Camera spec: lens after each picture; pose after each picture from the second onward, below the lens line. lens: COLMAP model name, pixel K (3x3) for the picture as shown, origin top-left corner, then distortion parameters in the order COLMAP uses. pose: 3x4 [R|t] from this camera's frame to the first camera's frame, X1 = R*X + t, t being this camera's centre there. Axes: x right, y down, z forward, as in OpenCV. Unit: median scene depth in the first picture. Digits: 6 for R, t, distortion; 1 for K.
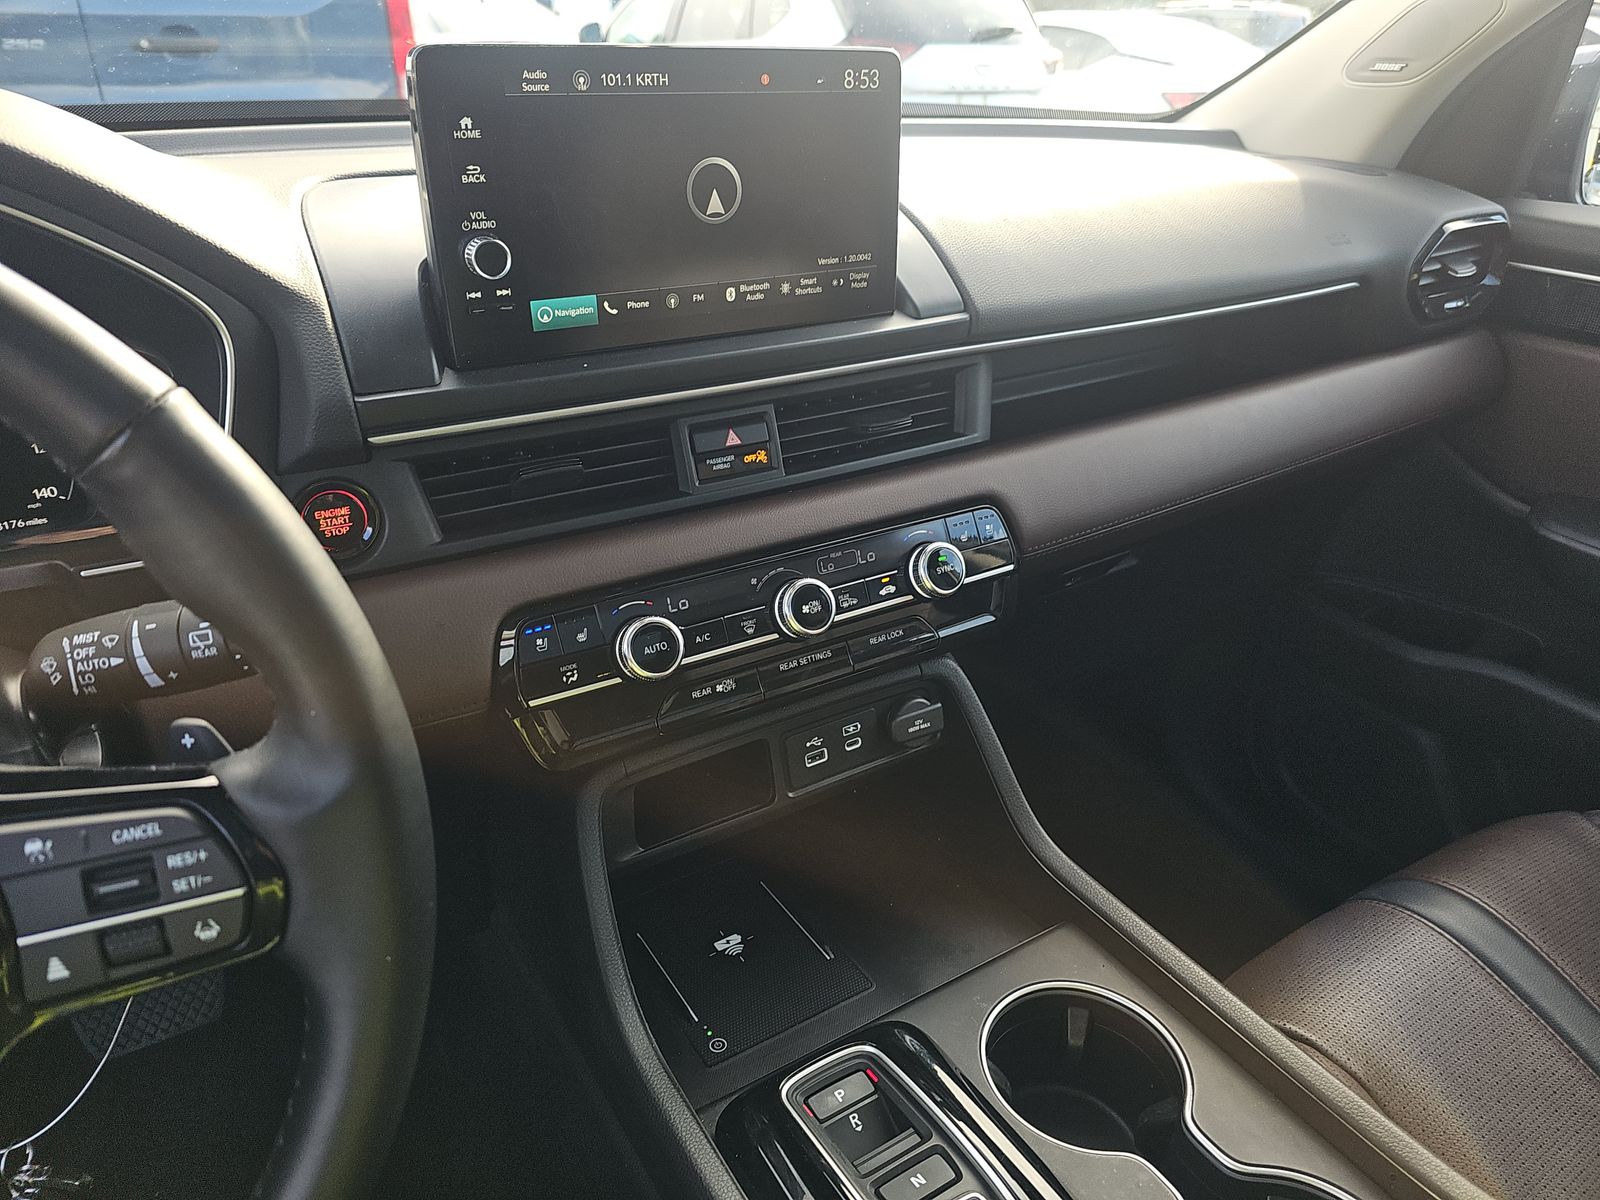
lens RADIAL K [[1078.1, 0, 800.0], [0, 1078.1, 600.0], [0, 0, 1]] dist [0.066264, -0.064503]
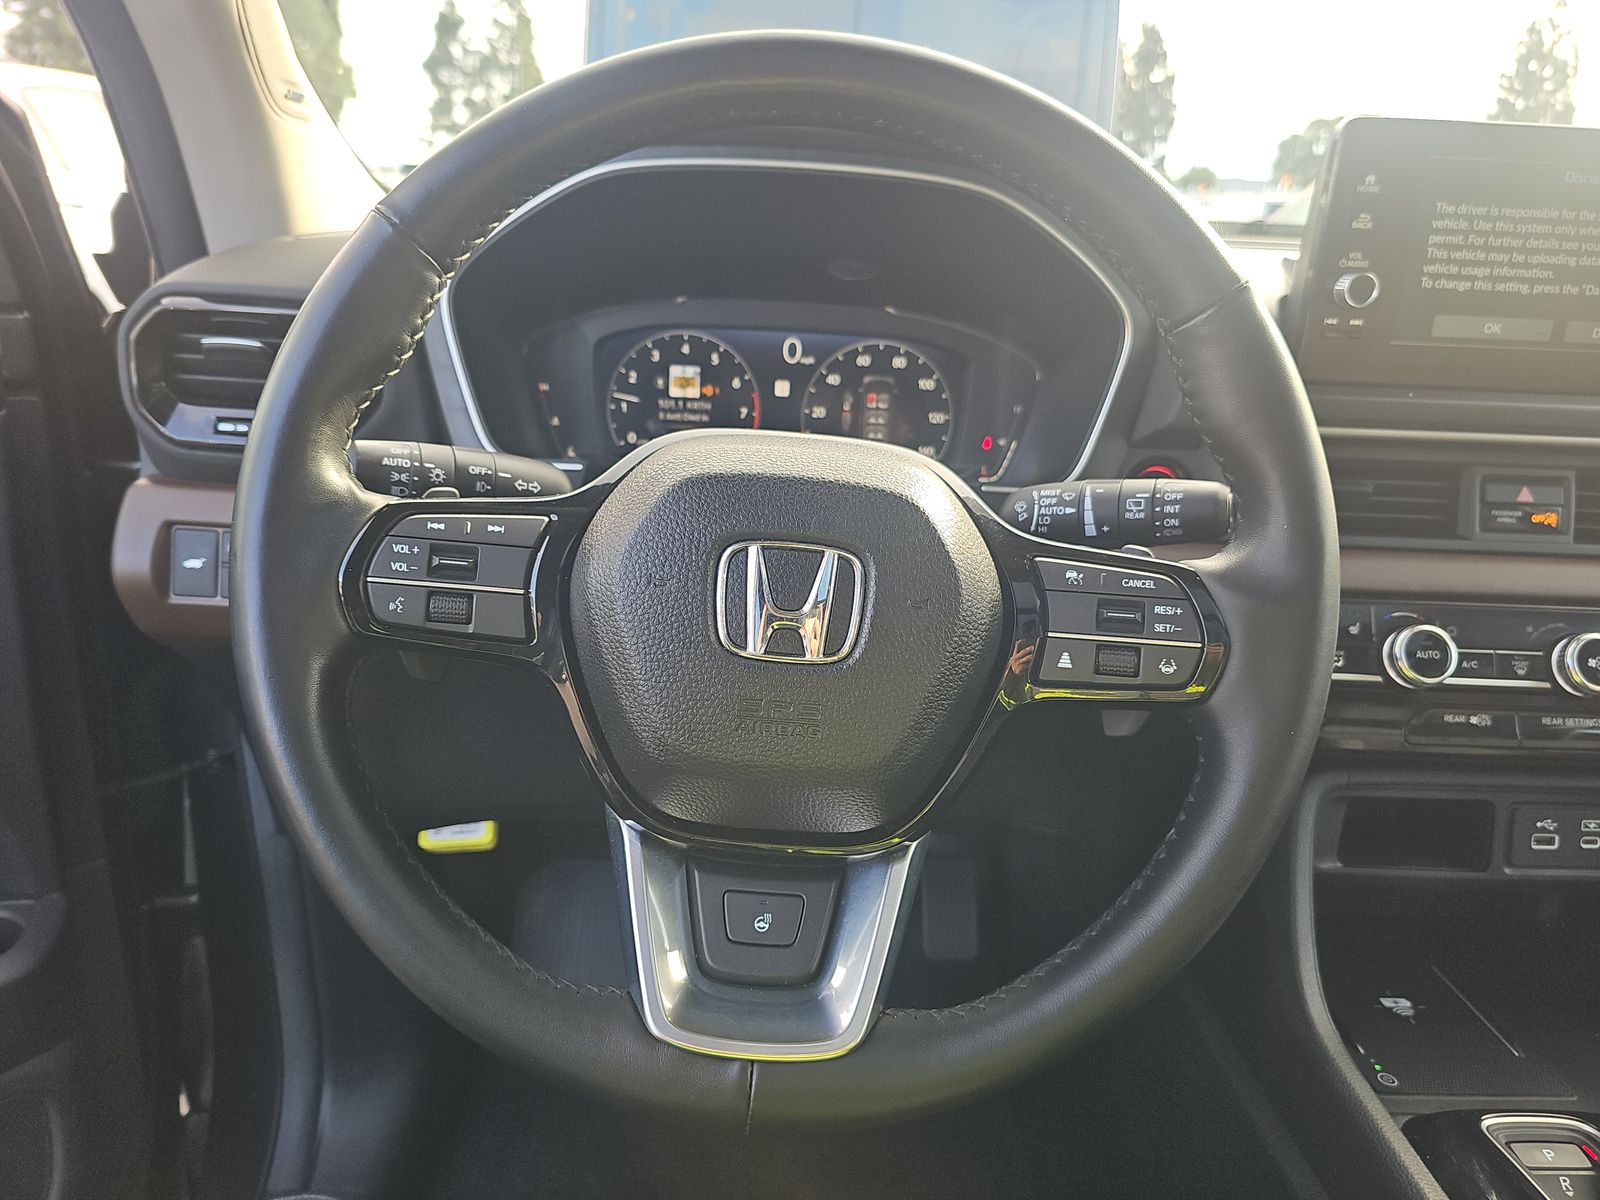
lens RADIAL K [[1078.1, 0, 800.0], [0, 1078.1, 600.0], [0, 0, 1]] dist [0.066264, -0.064503]
pose [[0.865001, 0.190660, -0.464136, -0.193545], [-0.262101, 0.960458, -0.093931, 0.275080], [0.427874, 0.202901, 0.880770, -0.227736]]
